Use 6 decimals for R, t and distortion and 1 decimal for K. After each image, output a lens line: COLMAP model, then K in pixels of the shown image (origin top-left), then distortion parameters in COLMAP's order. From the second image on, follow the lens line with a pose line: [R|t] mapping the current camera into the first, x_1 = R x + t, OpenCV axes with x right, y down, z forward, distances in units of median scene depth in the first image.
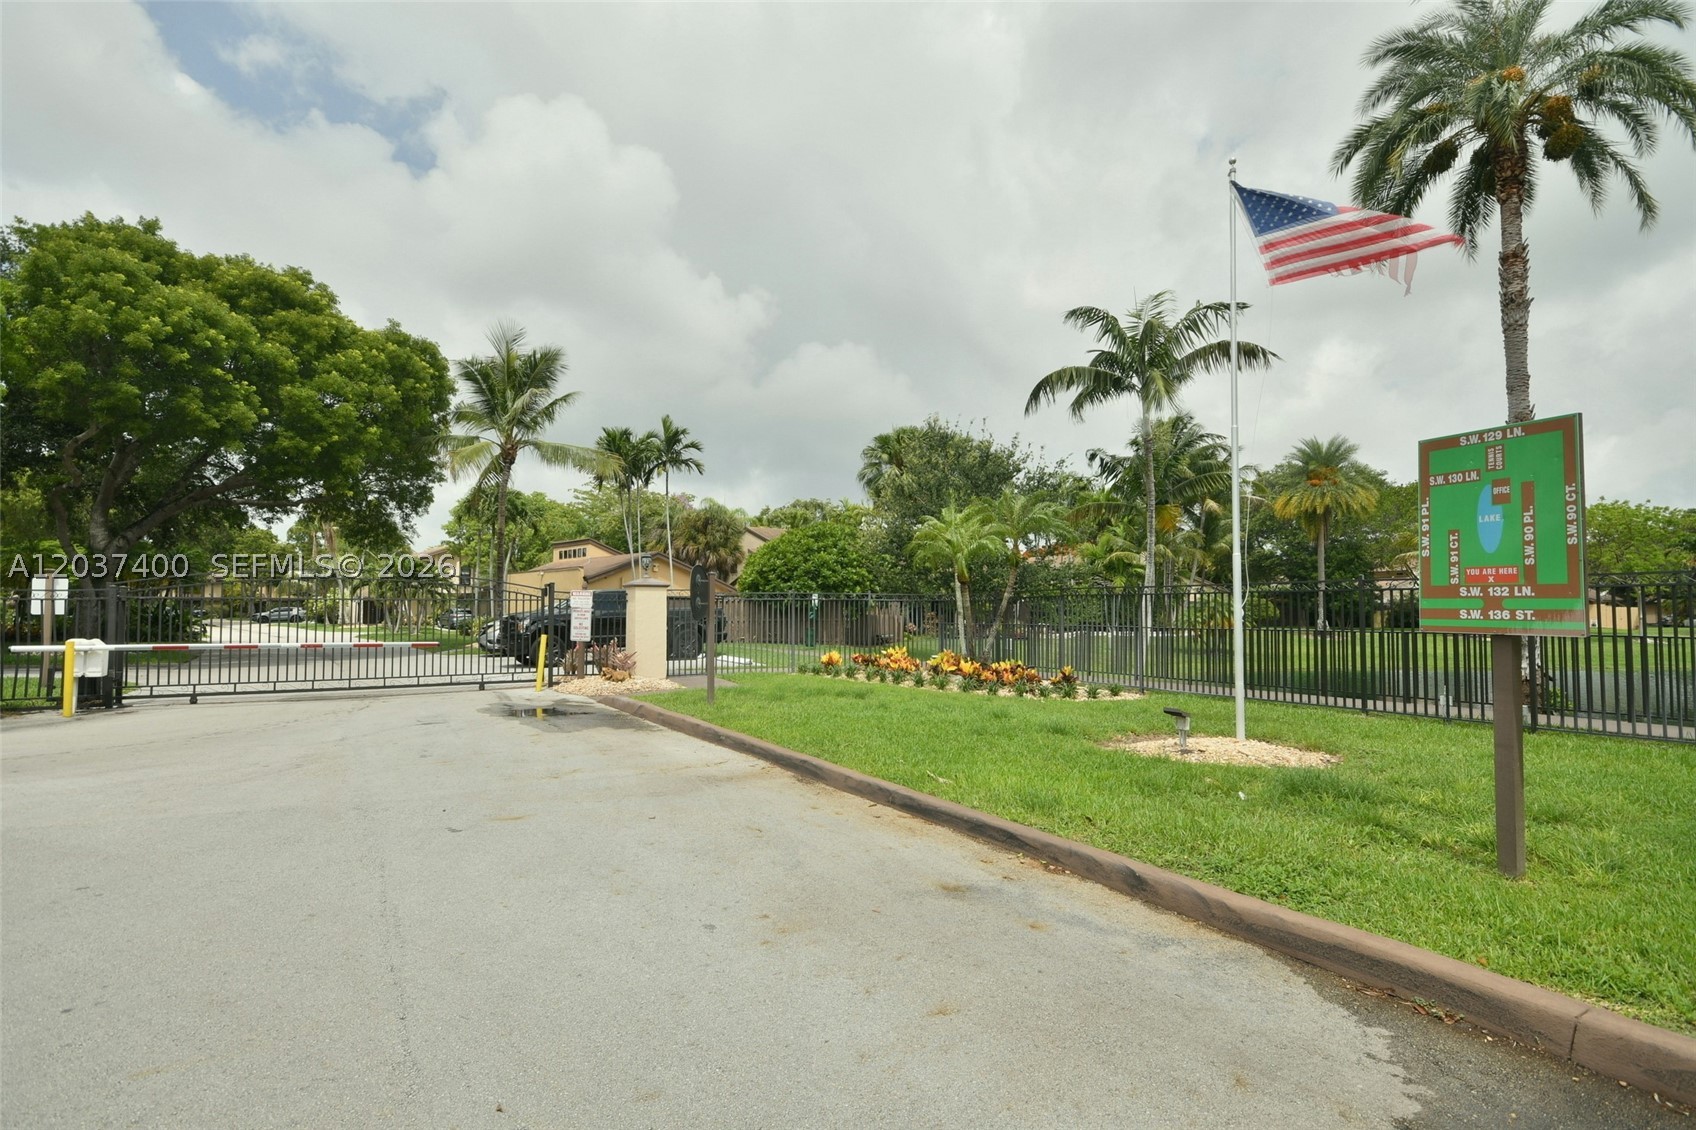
lens RADIAL K [[759.5, 0, 848.0], [0, 759.5, 565.0], [0, 0, 1]] dist [-0.002600, -0.010532]
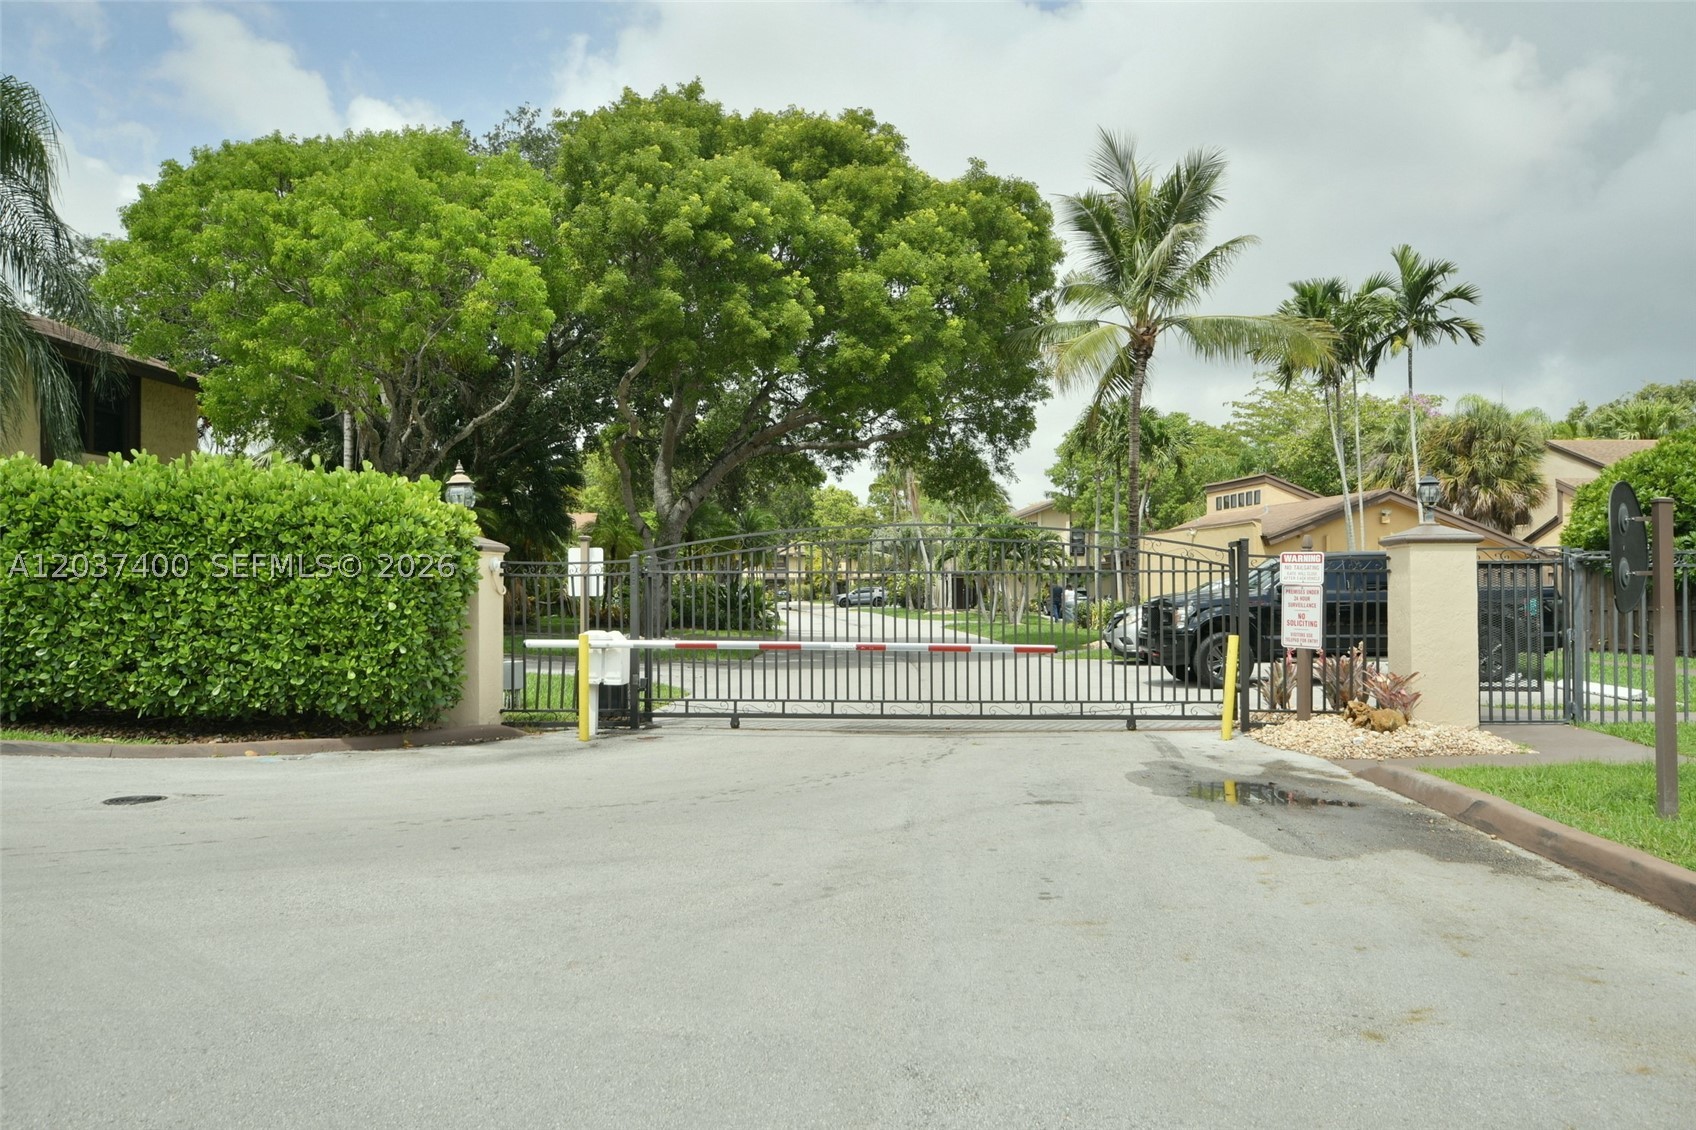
lens RADIAL K [[1107.7, 0, 848.0], [0, 1107.7, 565.0], [0, 0, 1]] dist [0.205574, 0.000228]
pose [[0.786823, -0.014748, -0.617003, -0.079825], [0.036591, 0.999071, 0.022782, 0.009256], [0.616093, -0.040503, 0.786631, 0.132765]]
